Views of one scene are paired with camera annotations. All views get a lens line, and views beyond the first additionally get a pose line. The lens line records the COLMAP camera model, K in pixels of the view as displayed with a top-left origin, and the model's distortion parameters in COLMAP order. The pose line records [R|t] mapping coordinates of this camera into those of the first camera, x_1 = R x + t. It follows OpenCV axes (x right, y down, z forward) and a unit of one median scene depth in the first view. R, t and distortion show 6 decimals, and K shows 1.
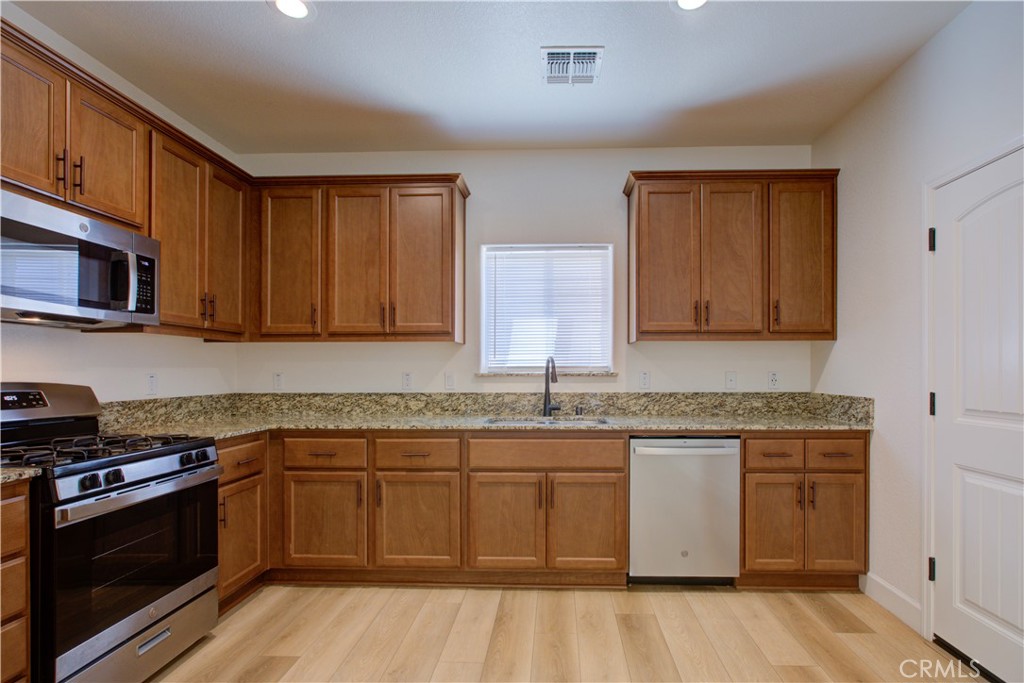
lens RADIAL K [[489.3, 0, 544.8], [0, 489.3, 368.7], [0, 0, 1]] dist [-0.001167, -0.000070]
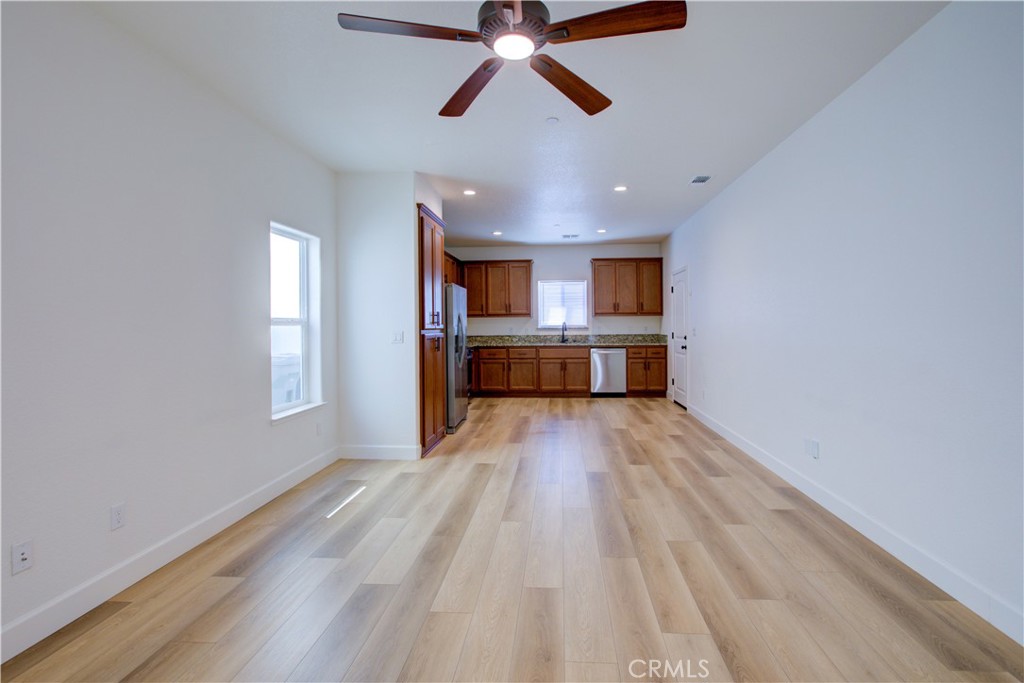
lens RADIAL K [[483.9, 0, 523.5], [0, 483.9, 324.7], [0, 0, 1]] dist [0.000168, 0.000094]
pose [[0.998847, -0.008103, -0.047311, -0.101009], [0.008210, 0.999964, 0.002052, -0.017826], [0.047293, -0.002438, 0.998878, -1.989106]]
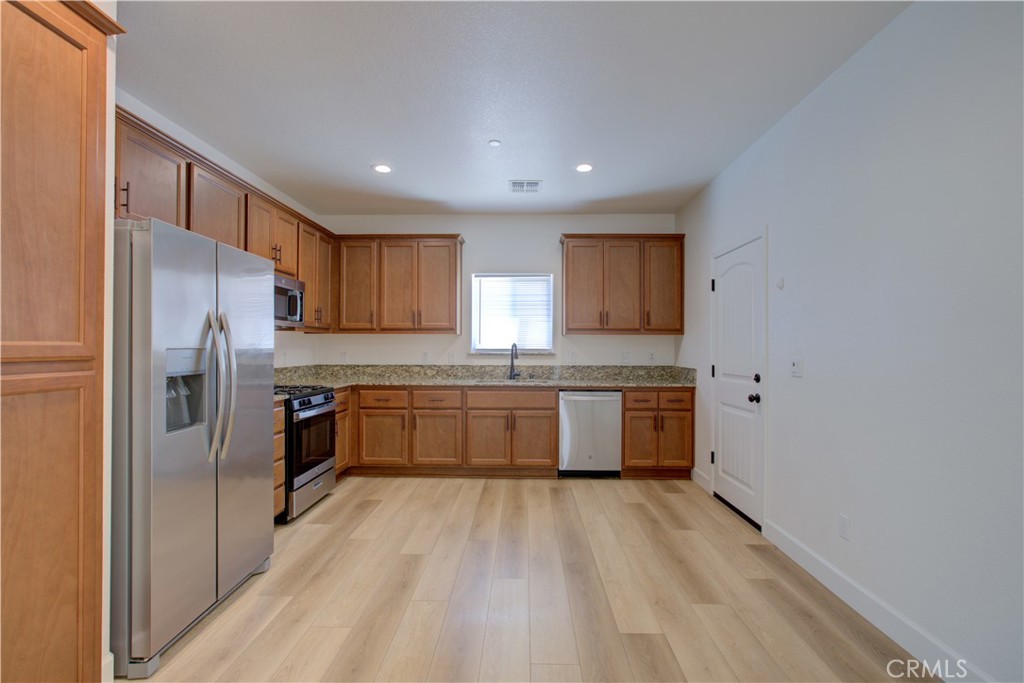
lens RADIAL K [[472.2, 0, 512.5], [0, 472.2, 343.4], [0, 0, 1]] dist [-0.000551, -0.000002]
pose [[0.999986, 0.004782, 0.002354, 0.002146], [-0.004768, 0.999972, -0.005770, -0.016362], [-0.002382, 0.005759, 0.999981, -0.648899]]
